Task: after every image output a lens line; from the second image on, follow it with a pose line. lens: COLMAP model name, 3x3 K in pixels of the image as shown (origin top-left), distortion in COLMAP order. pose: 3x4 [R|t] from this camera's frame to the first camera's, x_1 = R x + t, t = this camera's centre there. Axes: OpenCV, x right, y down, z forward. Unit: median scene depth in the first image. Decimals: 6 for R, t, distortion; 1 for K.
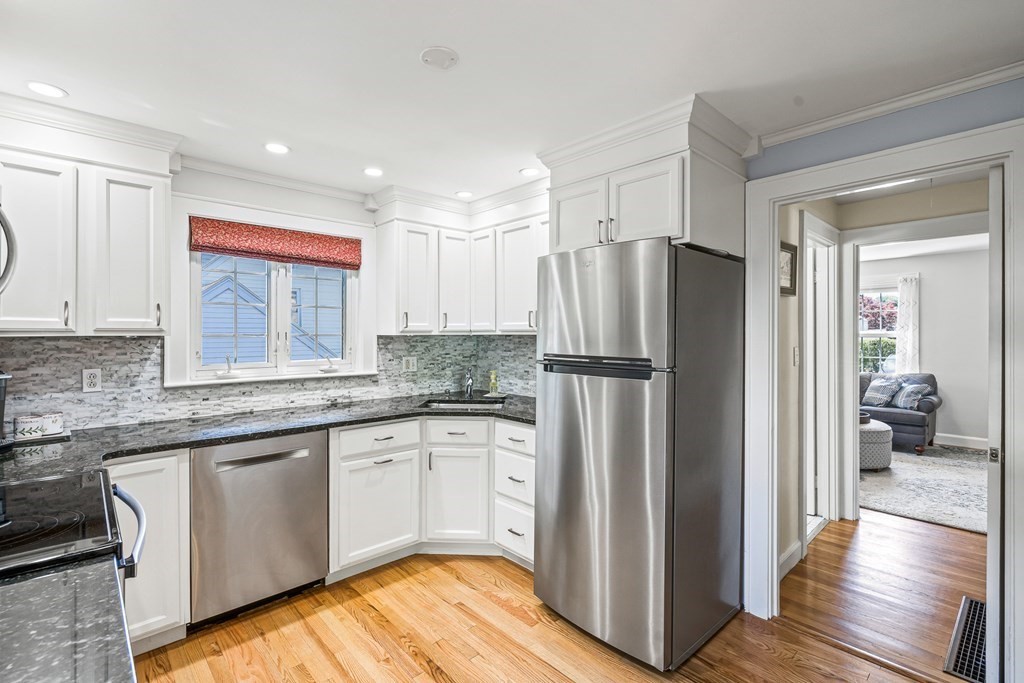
lens RADIAL K [[468.7, 0, 505.2], [0, 468.7, 337.4], [0, 0, 1]] dist [-0.001785, 0.001516]
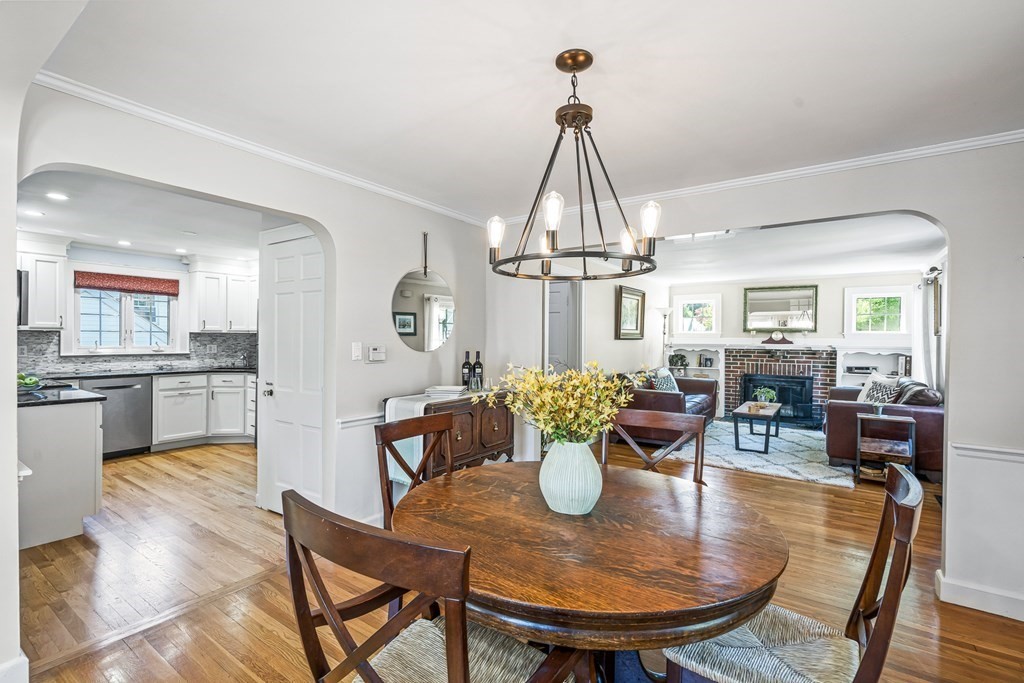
lens RADIAL K [[468.1, 0, 512.1], [0, 468.1, 344.0], [0, 0, 1]] dist [-0.002949, -0.000058]
pose [[0.976113, 0.009129, 0.217071, 0.703307], [-0.011140, 0.999906, 0.008042, 0.015593], [-0.216978, -0.010268, 0.976123, -1.322774]]
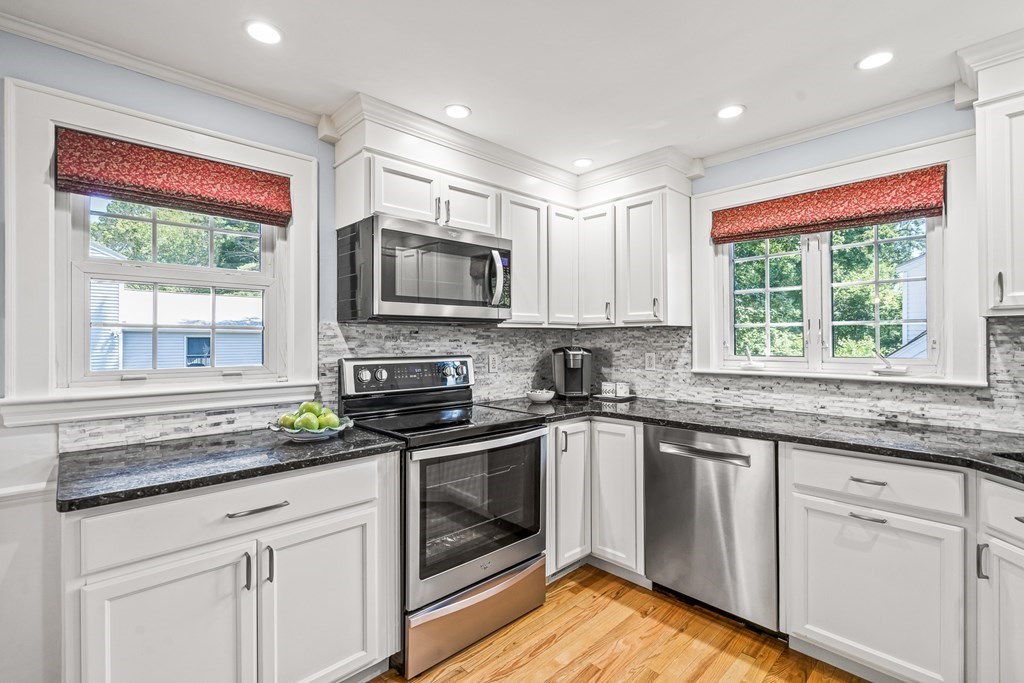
lens RADIAL K [[468.7, 0, 505.2], [0, 468.7, 337.4], [0, 0, 1]] dist [-0.001785, 0.001516]
pose [[0.011729, -0.003298, -0.999926, 0.364615], [0.000610, 0.999994, -0.003291, 0.025095], [0.999931, -0.000572, 0.011730, 0.510634]]
